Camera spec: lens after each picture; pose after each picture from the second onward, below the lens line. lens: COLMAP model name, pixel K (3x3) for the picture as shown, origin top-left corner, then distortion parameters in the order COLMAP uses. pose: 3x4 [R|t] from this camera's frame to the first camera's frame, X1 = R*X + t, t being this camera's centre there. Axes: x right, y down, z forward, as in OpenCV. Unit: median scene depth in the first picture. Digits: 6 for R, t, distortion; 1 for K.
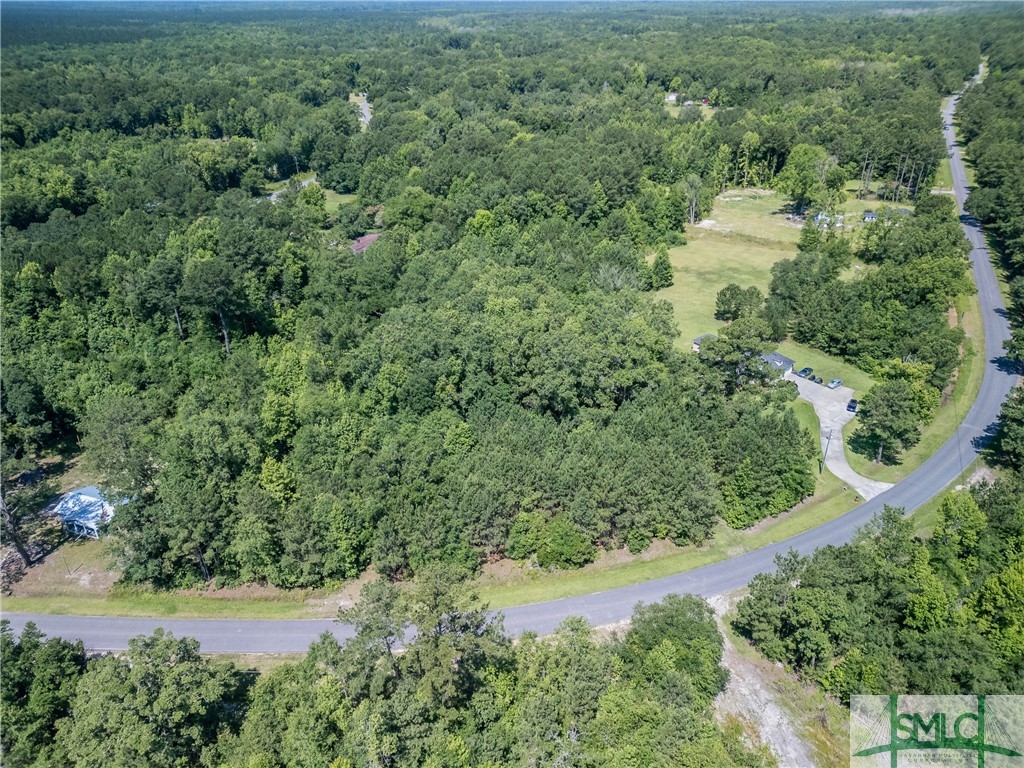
lens RADIAL K [[717.1, 0, 511.2], [0, 717.1, 381.9], [0, 0, 1]] dist [0.058388, -0.030524]
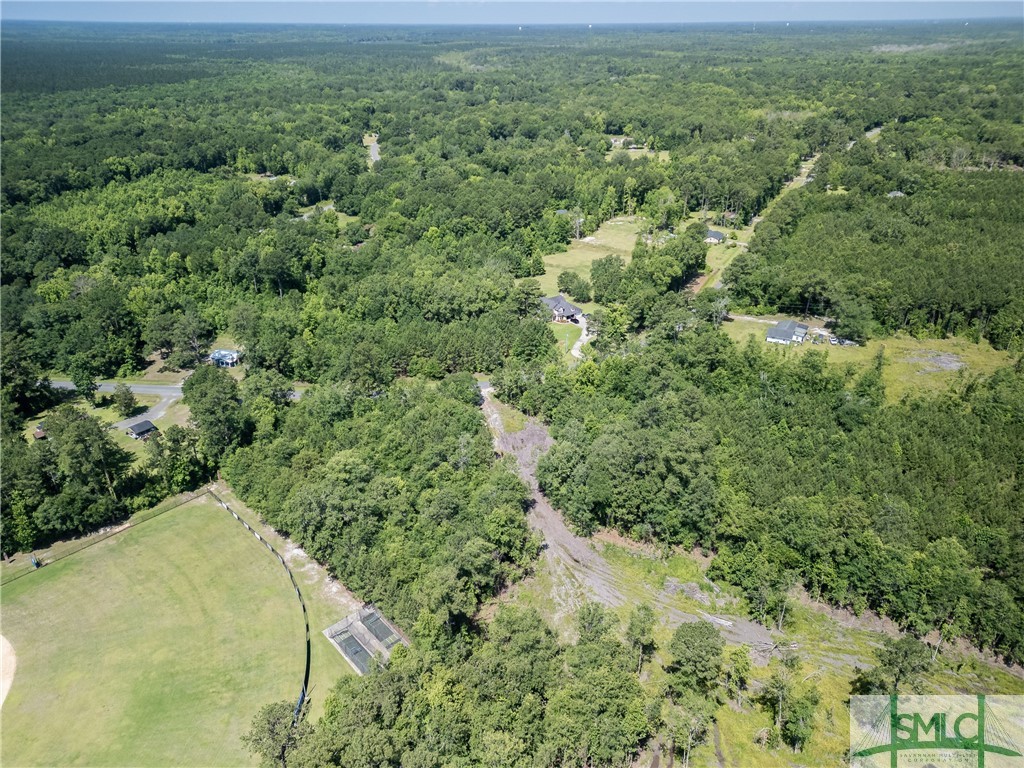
lens RADIAL K [[717.1, 0, 511.6], [0, 717.1, 387.9], [0, 0, 1]] dist [0.058388, -0.030524]
pose [[0.999580, 0.017162, -0.023336, 0.158818], [-0.017656, 0.999621, -0.021129, 0.136213], [0.022965, 0.021532, 0.999504, -0.538664]]
